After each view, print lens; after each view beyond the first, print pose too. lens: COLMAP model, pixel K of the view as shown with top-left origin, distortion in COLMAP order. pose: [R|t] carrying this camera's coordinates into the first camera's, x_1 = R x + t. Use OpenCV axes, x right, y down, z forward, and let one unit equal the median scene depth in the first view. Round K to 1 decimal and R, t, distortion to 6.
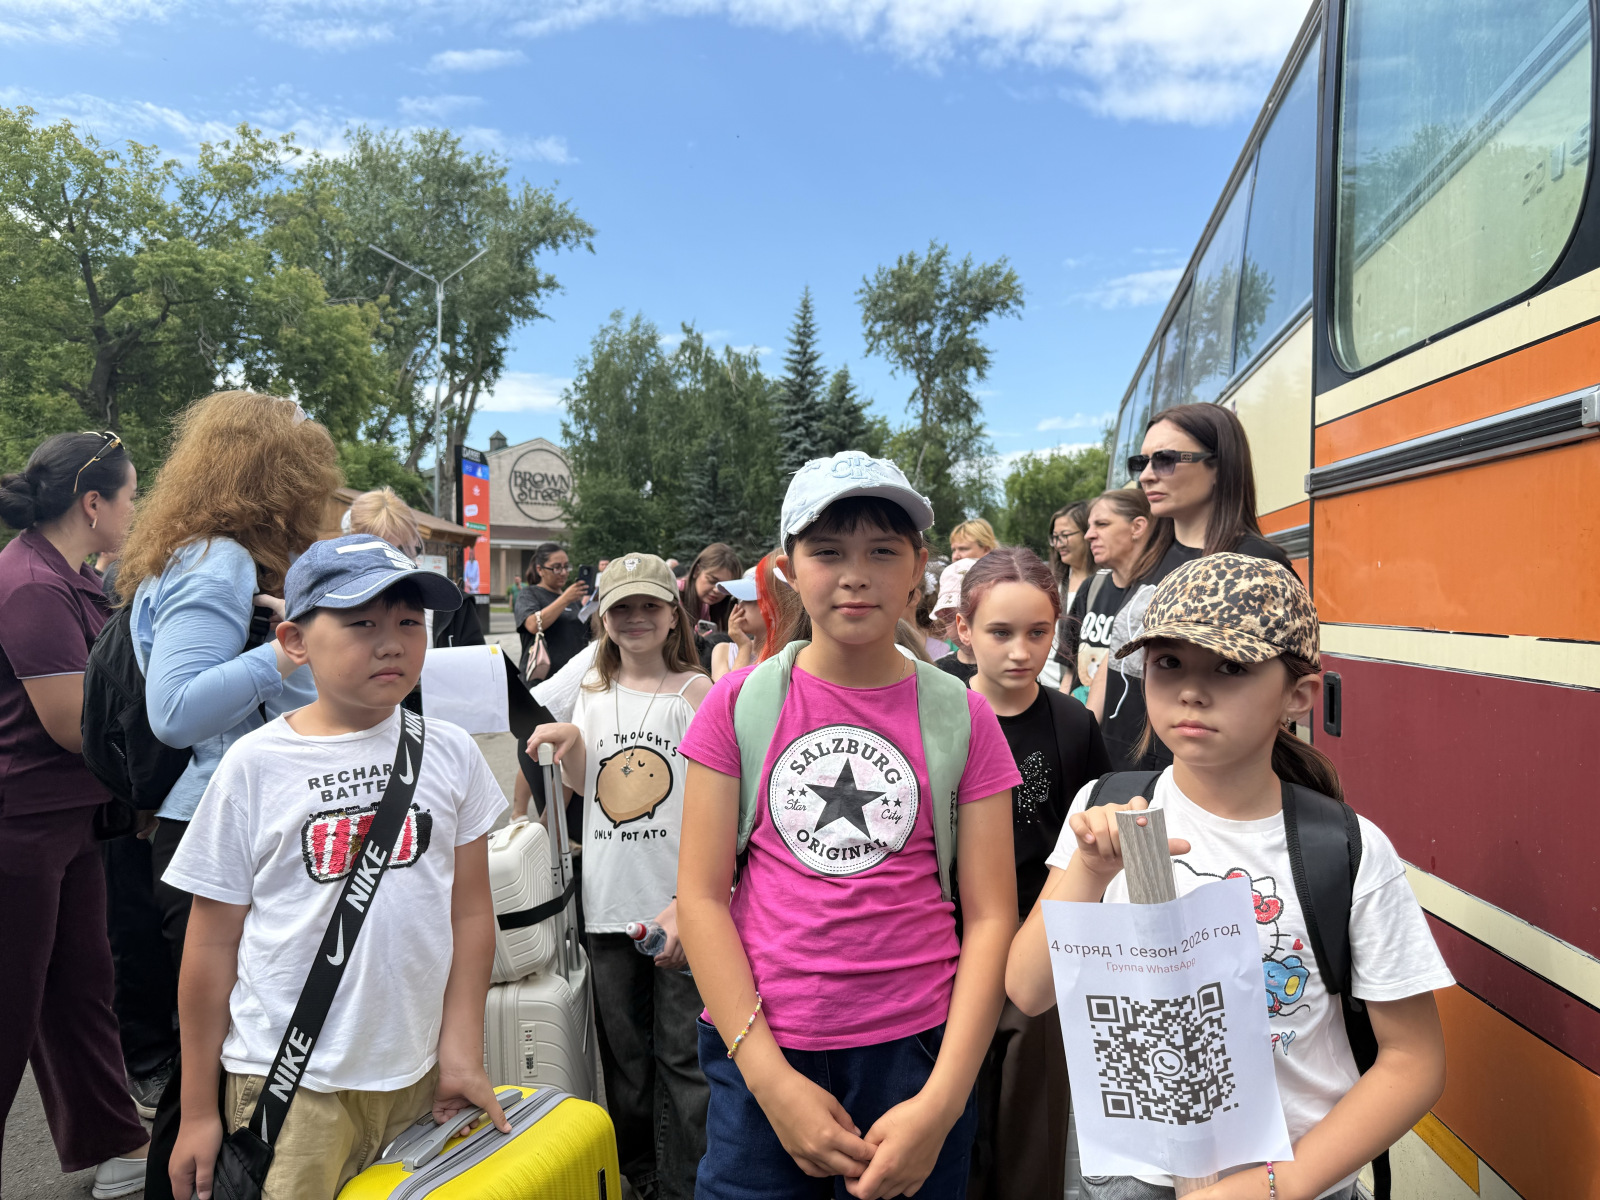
lens RADIAL K [[1113.3, 0, 804.1], [0, 1113.3, 618.4], [0, 0, 1]] dist [0.046897, -0.050113]
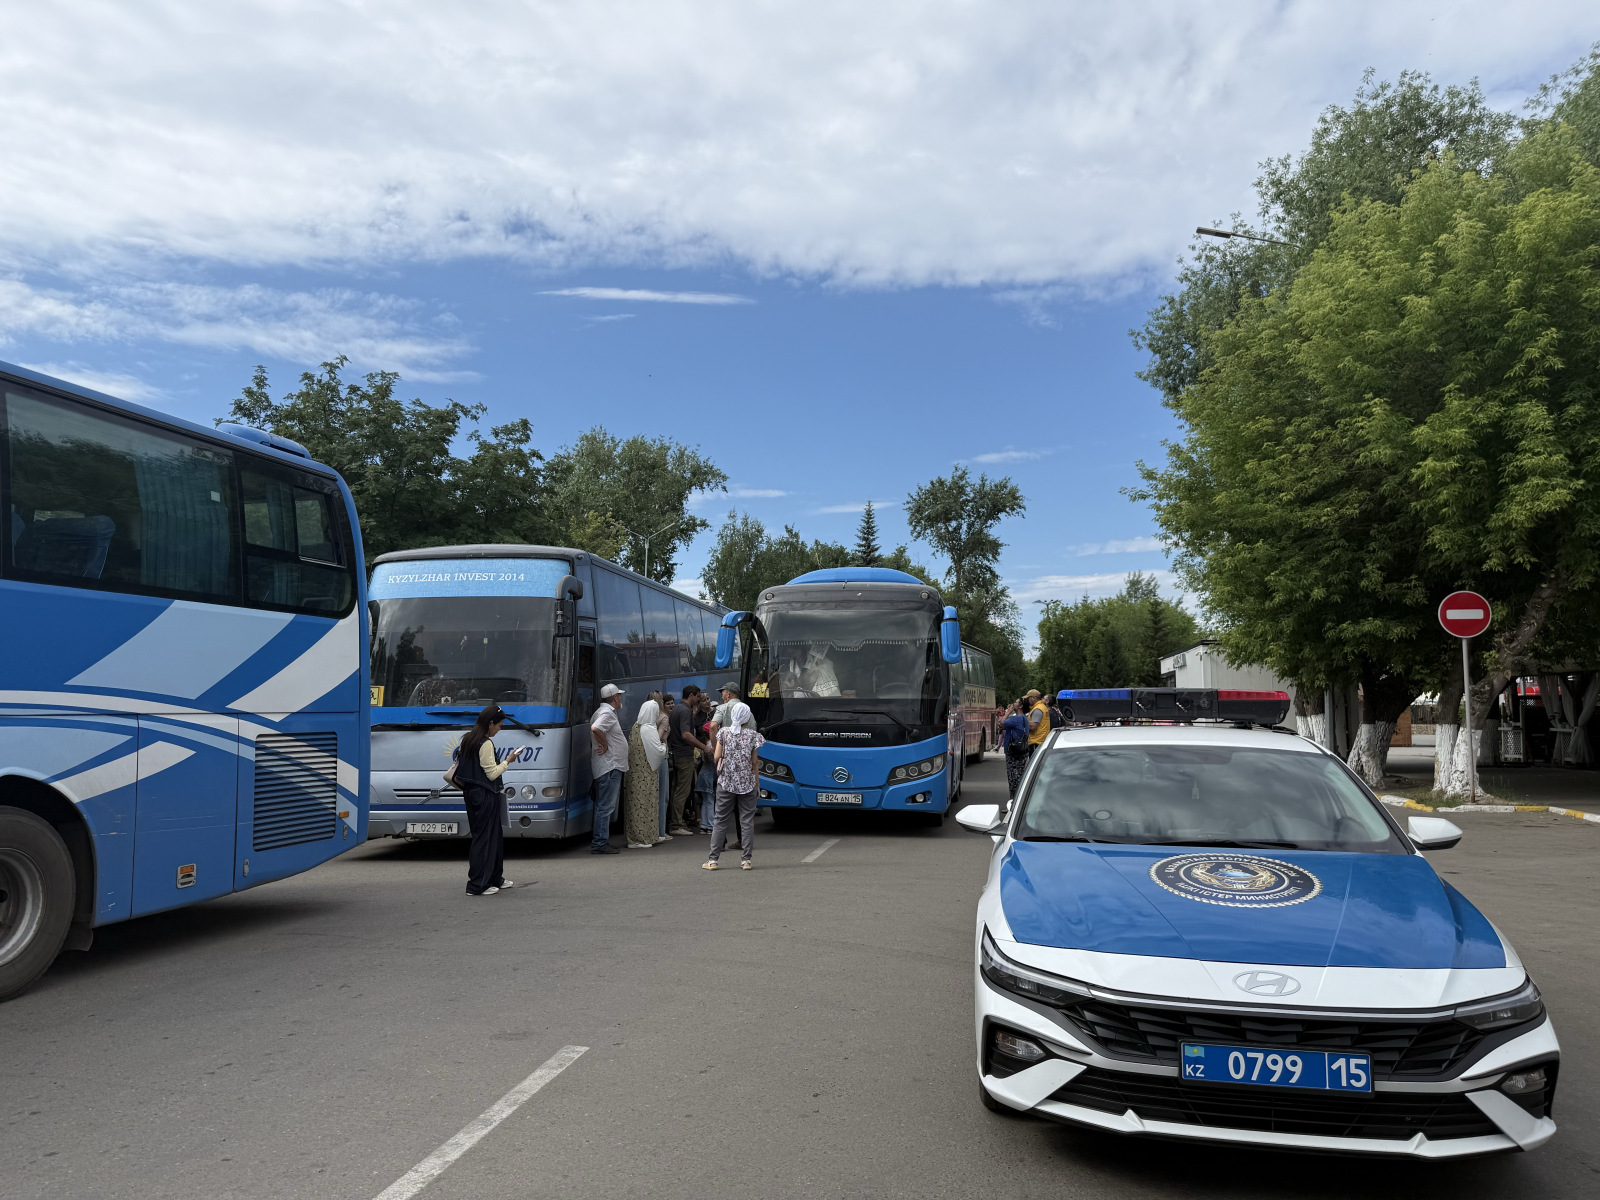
lens RADIAL K [[1113.3, 0, 804.1], [0, 1113.3, 618.4], [0, 0, 1]] dist [0.046897, -0.050113]
pose [[0.995556, -0.014002, -0.093127, 0.048241], [0.003493, 0.993696, -0.112057, 0.014889], [0.094109, 0.111234, 0.989328, -0.401423]]
